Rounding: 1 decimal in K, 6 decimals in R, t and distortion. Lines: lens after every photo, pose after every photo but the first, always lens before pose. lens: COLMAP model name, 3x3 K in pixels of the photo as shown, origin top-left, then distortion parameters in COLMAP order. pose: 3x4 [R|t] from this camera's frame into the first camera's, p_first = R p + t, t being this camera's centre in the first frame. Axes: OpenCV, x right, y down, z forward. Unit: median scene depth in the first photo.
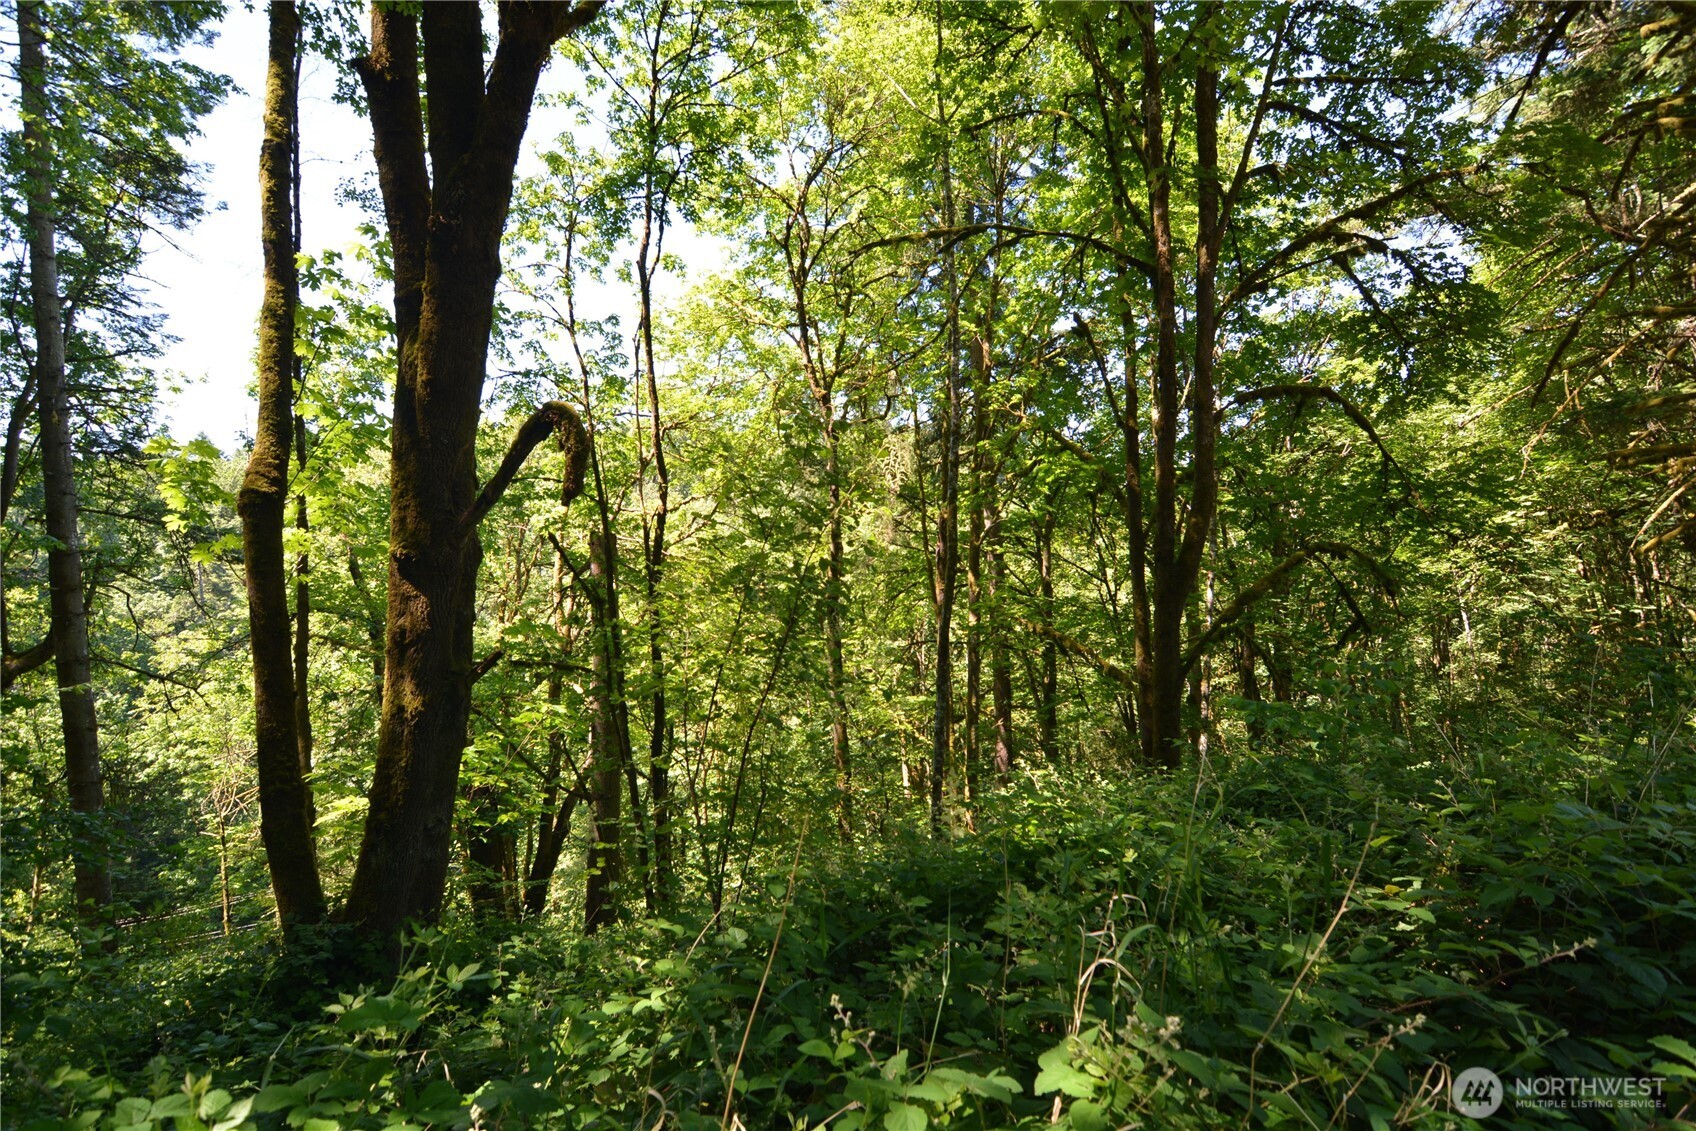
lens RADIAL K [[841.8, 0, 849.7], [0, 841.8, 571.9], [0, 0, 1]] dist [-0.003940, -0.010468]
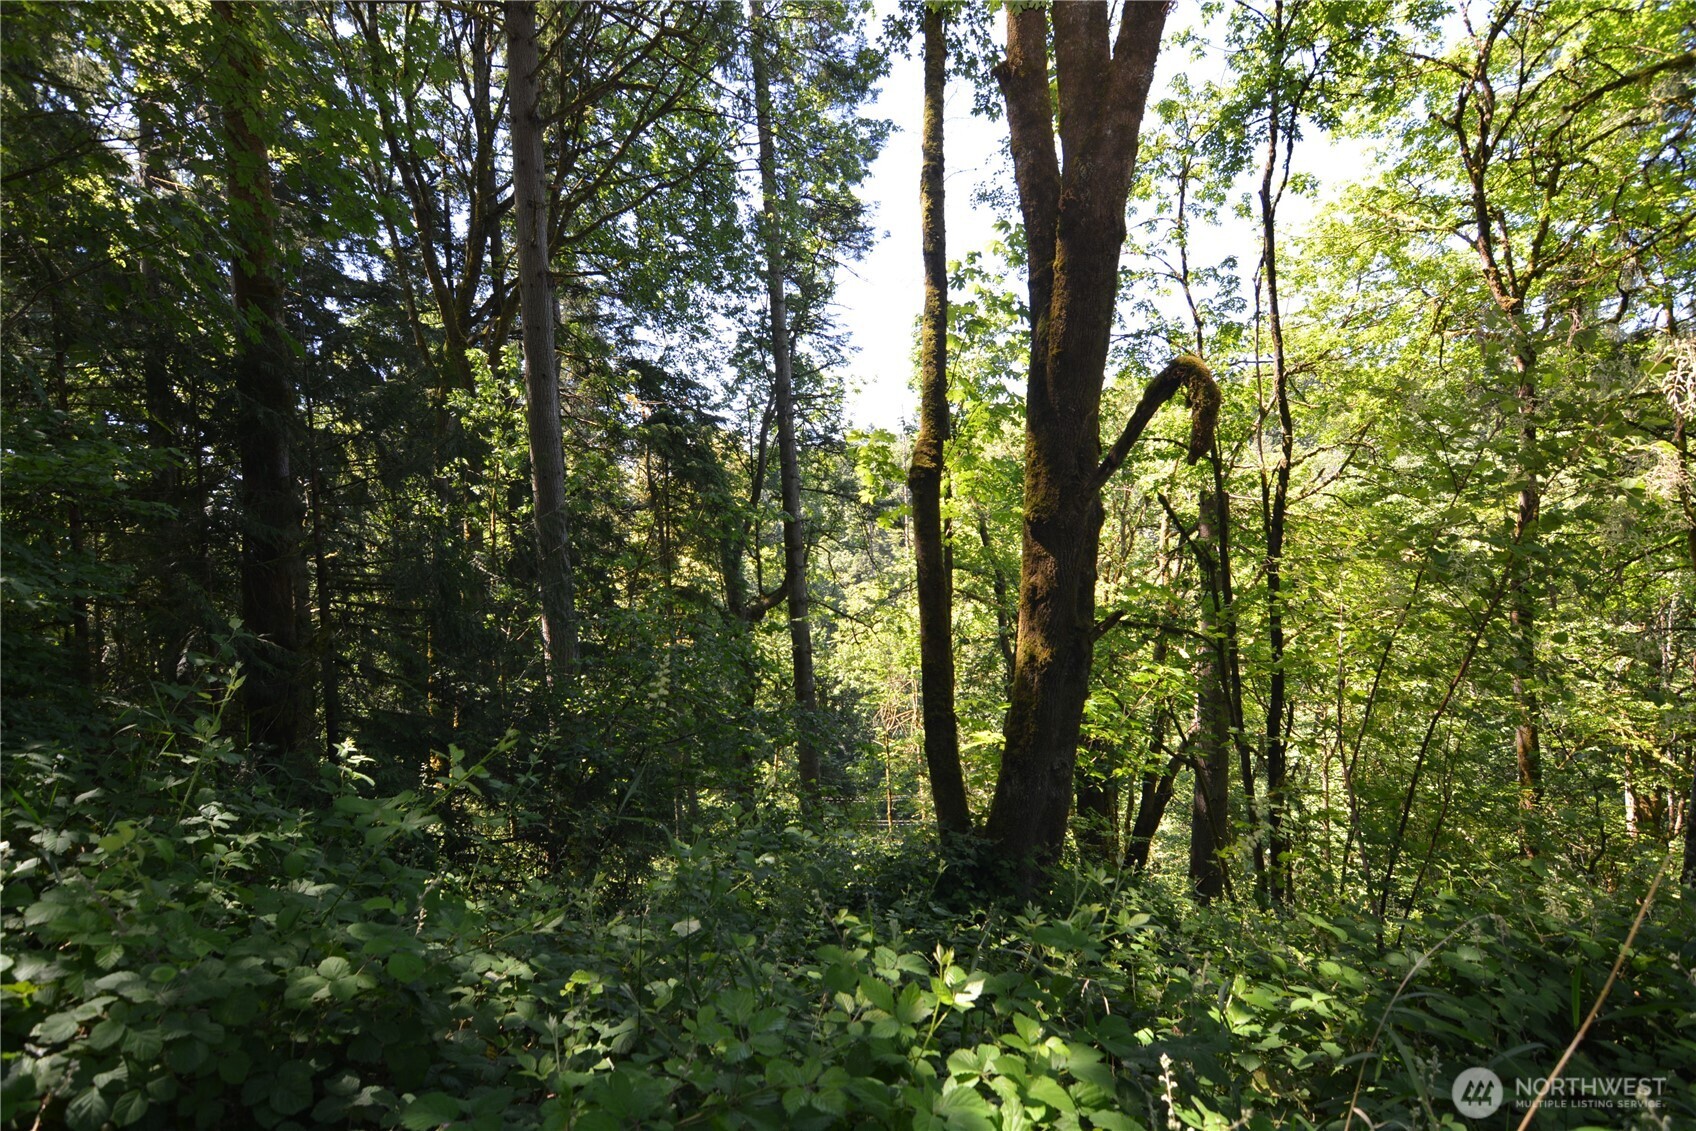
lens RADIAL K [[841.8, 0, 839.9], [0, 841.8, 572.8], [0, 0, 1]] dist [-0.003940, -0.010468]
pose [[0.767163, 0.024440, -0.640987, -0.008372], [0.005453, 0.998989, 0.044616, -0.000131], [0.641429, -0.037723, 0.766254, -0.001767]]
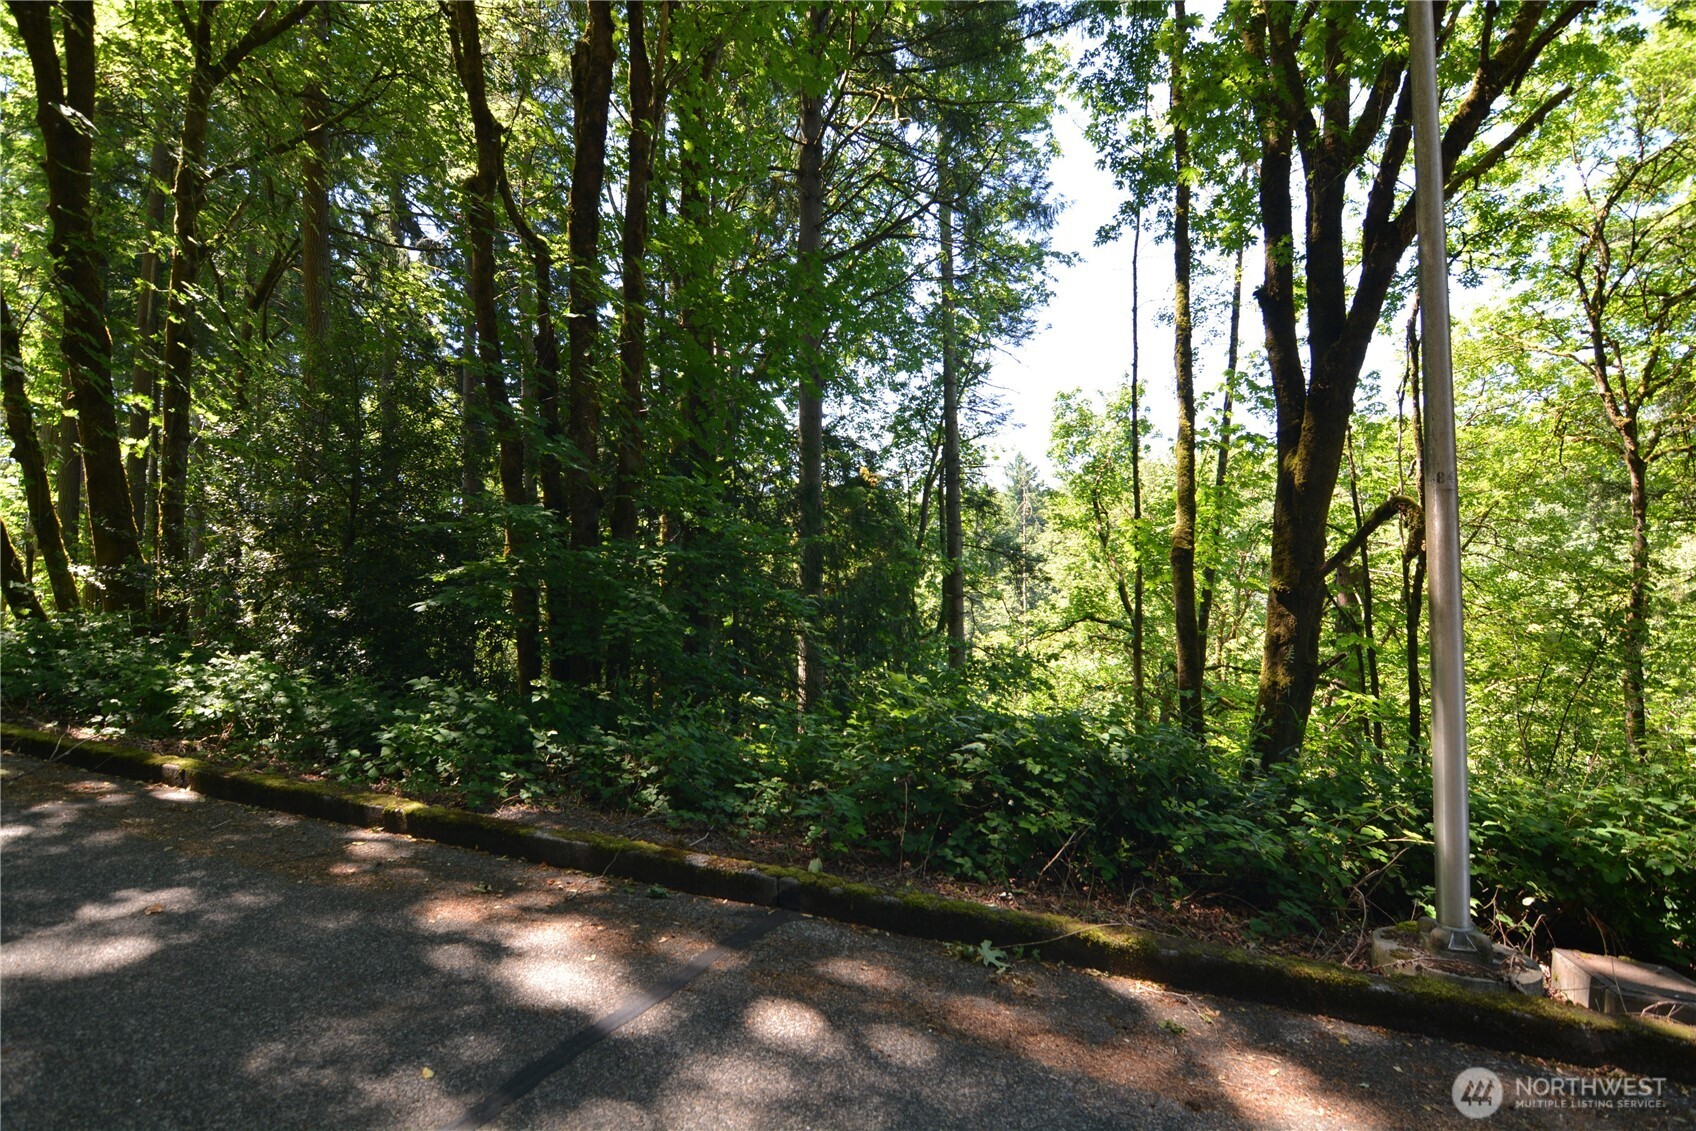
lens RADIAL K [[841.8, 0, 840.2], [0, 841.8, 574.0], [0, 0, 1]] dist [-0.003940, -0.010468]
pose [[0.708511, 0.021842, -0.705362, 0.005488], [-0.038056, 0.999249, -0.007284, -0.002037], [0.704673, 0.032004, 0.708810, -0.274720]]
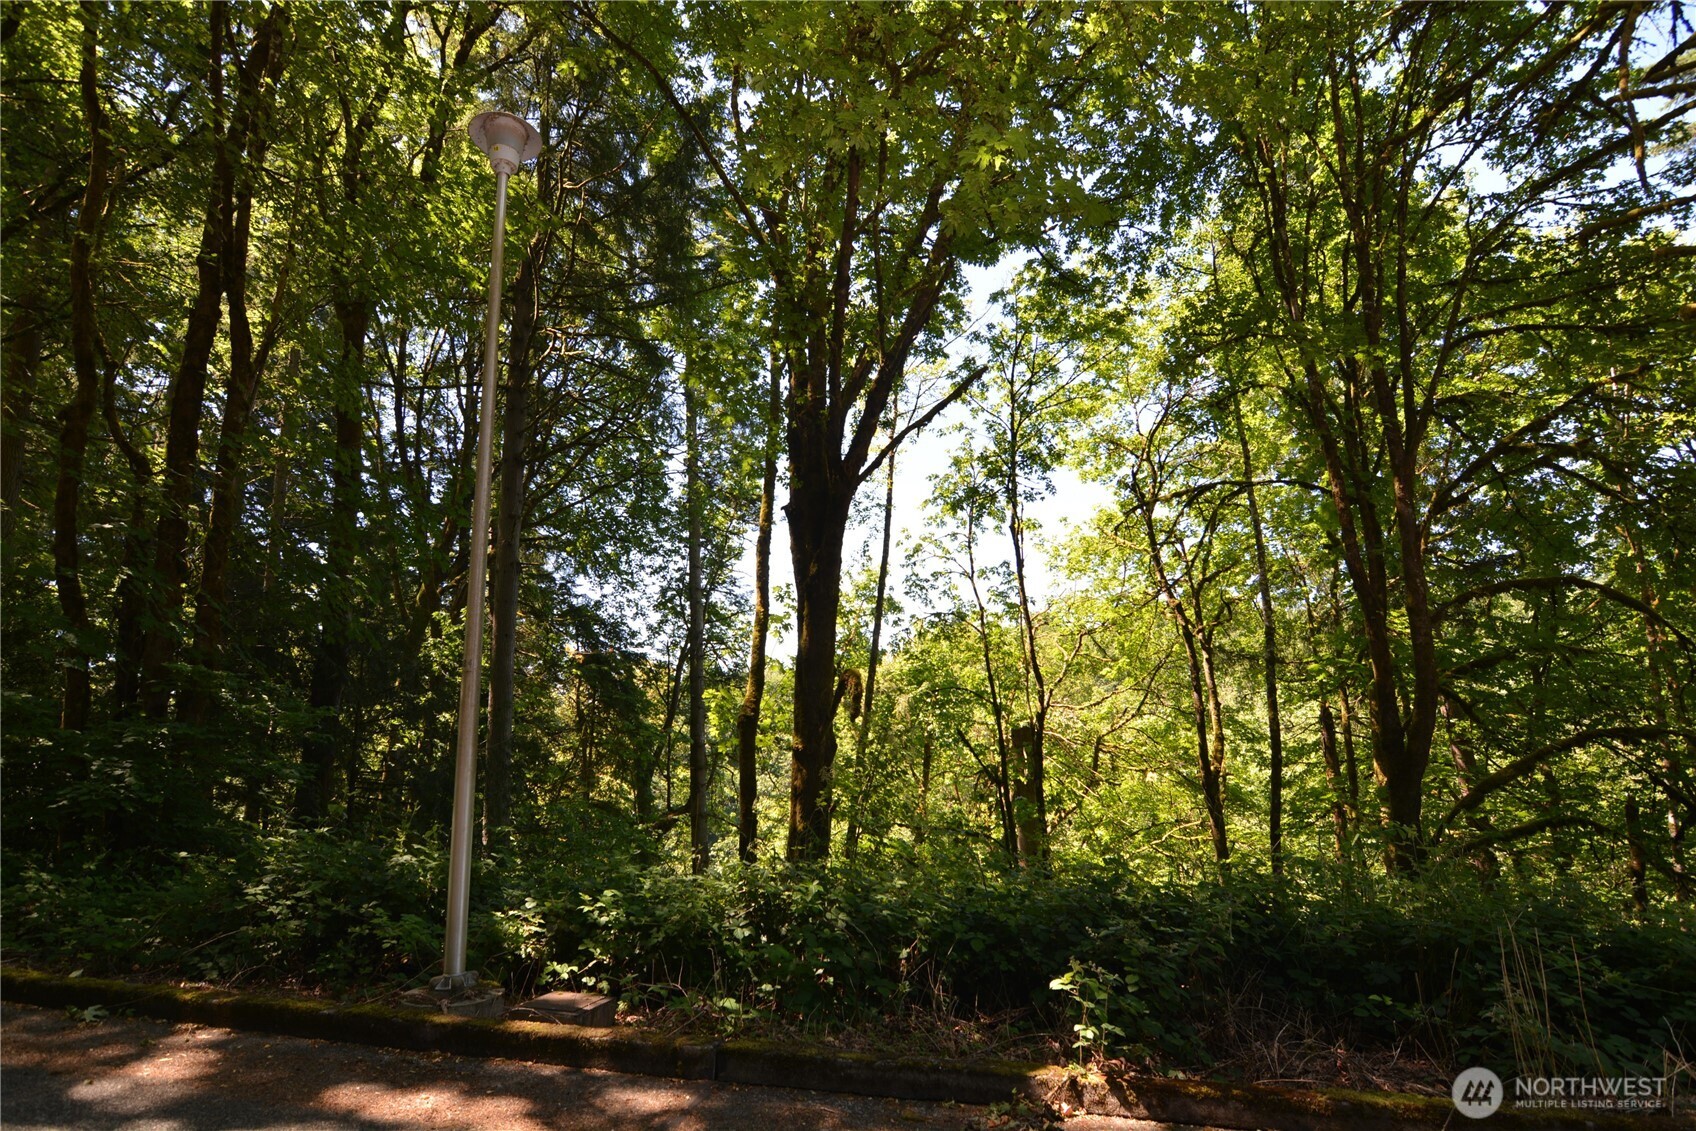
lens RADIAL K [[841.8, 0, 835.1], [0, 841.8, 597.8], [0, 0, 1]] dist [-0.003940, -0.010468]
pose [[0.813401, -0.103659, -0.572393, 0.252513], [-0.006085, 0.982424, -0.186563, -0.000063], [0.581672, 0.155233, 0.798474, -0.205143]]
